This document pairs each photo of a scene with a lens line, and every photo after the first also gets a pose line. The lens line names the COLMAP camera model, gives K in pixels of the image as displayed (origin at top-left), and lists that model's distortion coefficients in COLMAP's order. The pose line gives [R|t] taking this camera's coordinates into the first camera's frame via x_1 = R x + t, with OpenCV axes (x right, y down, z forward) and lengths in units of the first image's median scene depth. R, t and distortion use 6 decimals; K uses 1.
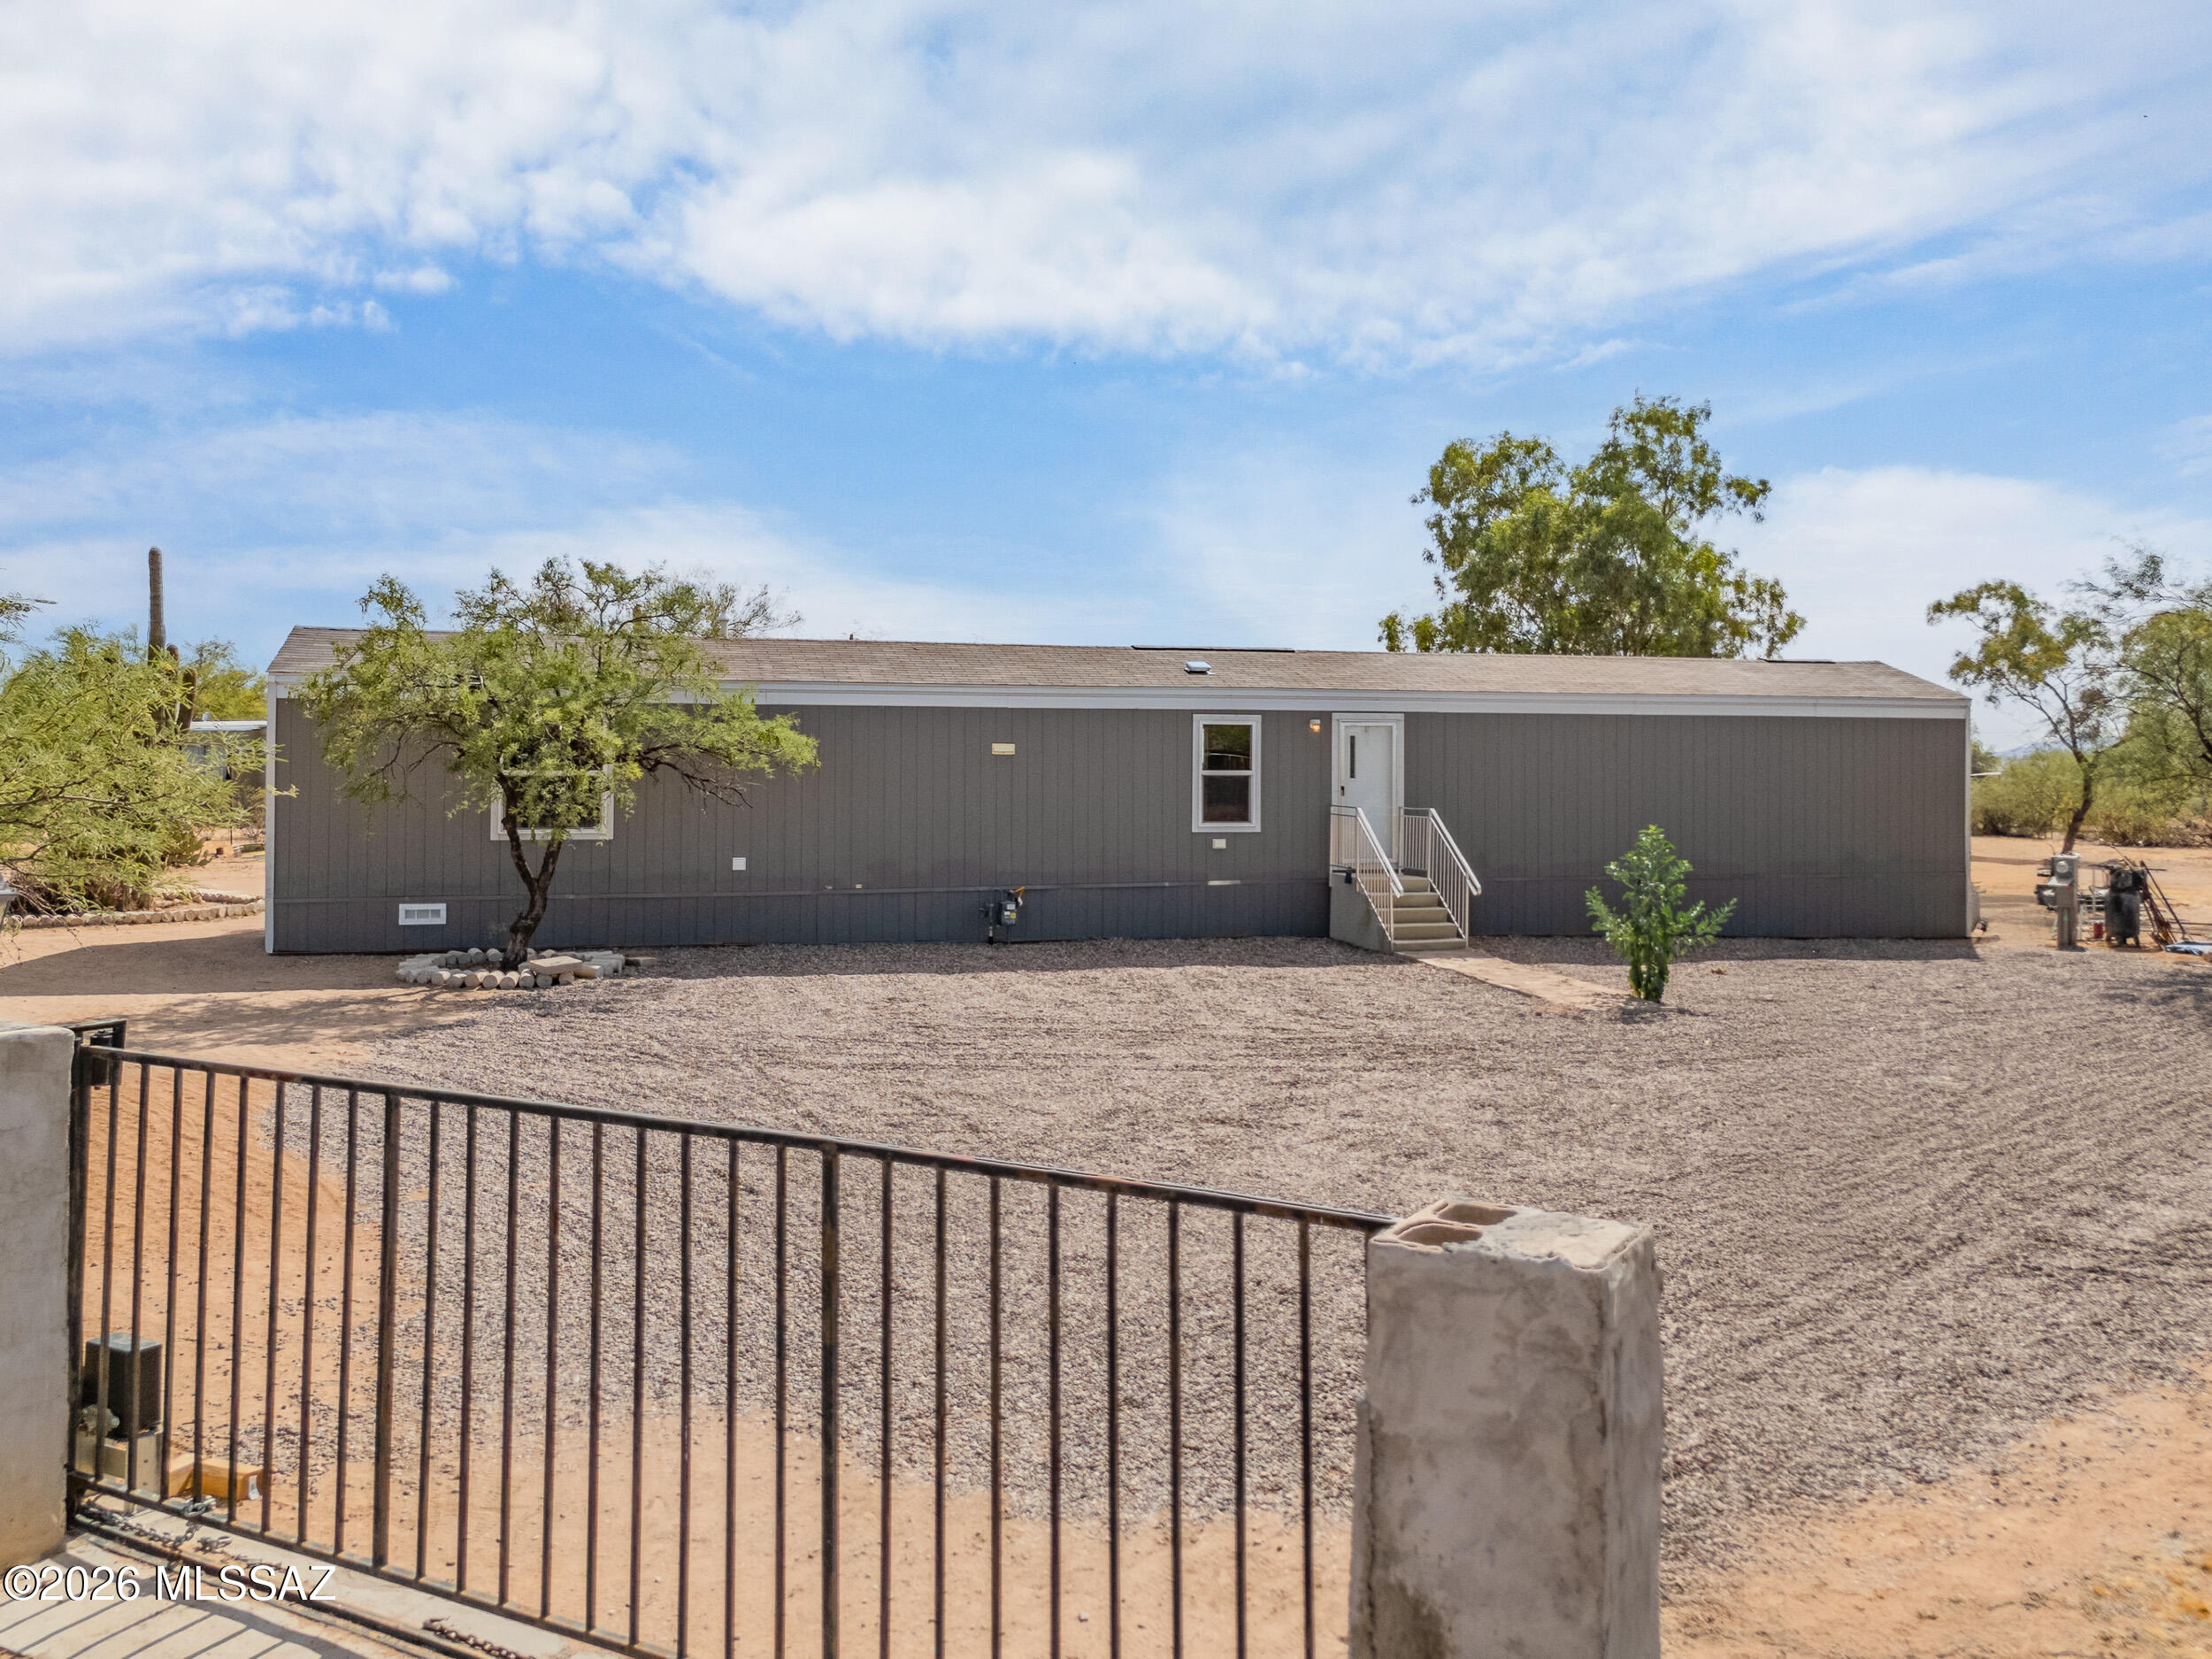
lens RADIAL K [[2218.6, 0, 1106.0], [0, 2218.6, 829.5], [0, 0, 1]] dist [0.024407, -0.020950]
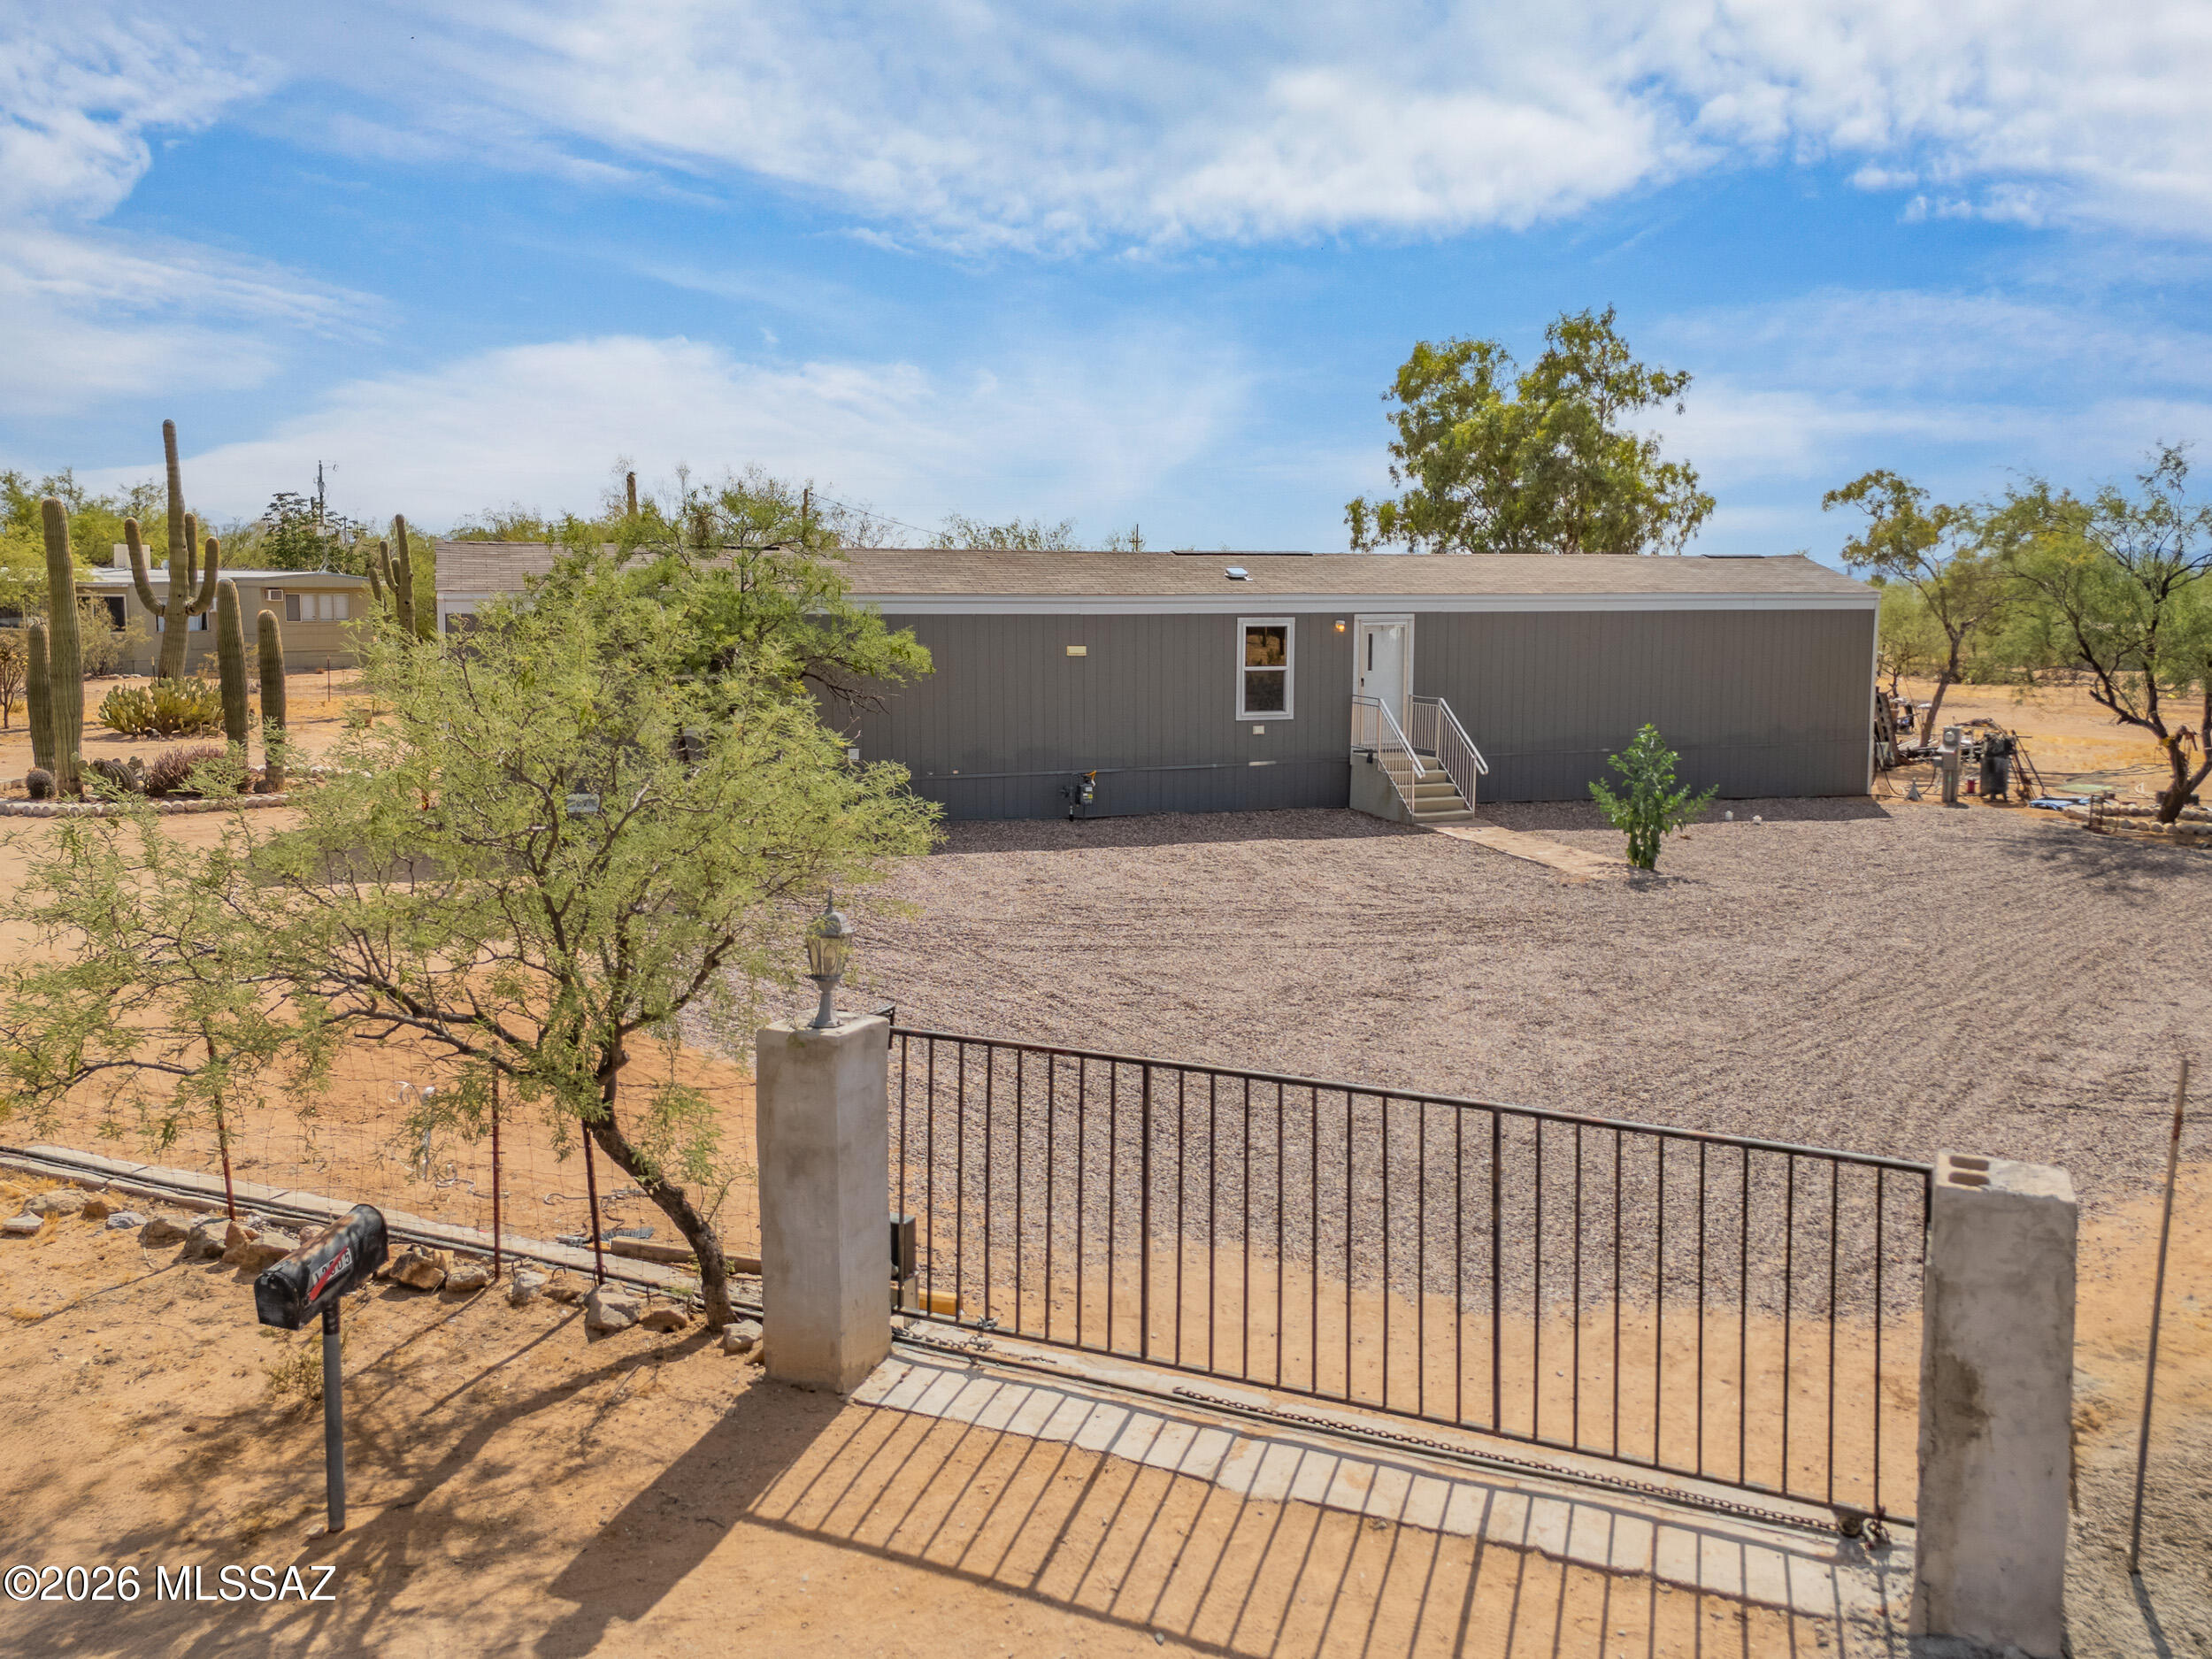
lens RADIAL K [[2218.6, 0, 1106.0], [0, 2218.6, 829.5], [0, 0, 1]] dist [0.024407, -0.020950]
pose [[0.995562, -0.013433, 0.093145, -0.136562], [0.004442, 0.995365, 0.096068, -0.053097], [-0.094004, -0.095228, 0.991007, -0.144192]]
